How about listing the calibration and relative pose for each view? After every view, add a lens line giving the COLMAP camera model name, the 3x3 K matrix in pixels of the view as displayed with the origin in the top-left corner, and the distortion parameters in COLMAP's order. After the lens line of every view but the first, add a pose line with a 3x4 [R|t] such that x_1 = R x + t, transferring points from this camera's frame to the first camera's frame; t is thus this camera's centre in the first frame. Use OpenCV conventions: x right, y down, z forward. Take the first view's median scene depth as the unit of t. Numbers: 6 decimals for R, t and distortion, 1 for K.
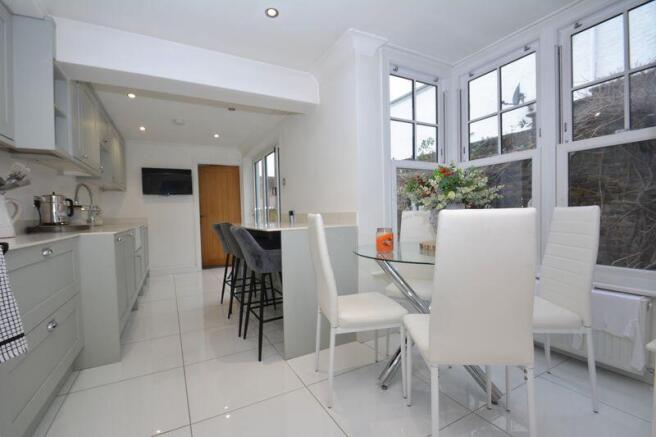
lens RADIAL K [[289.7, 0, 325.8], [0, 289.7, 219.5], [0, 0, 1]] dist [-0.003087, -0.000566]
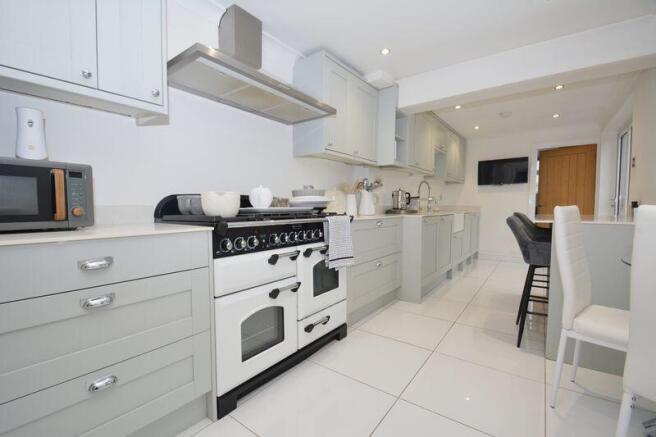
lens RADIAL K [[289.7, 0, 325.8], [0, 289.7, 219.5], [0, 0, 1]] dist [-0.003087, -0.000566]
pose [[0.438394, 0.065364, -0.896403, 0.313460], [-0.029356, 0.997861, 0.058406, -0.006563], [0.898303, 0.000710, 0.439375, -0.063440]]
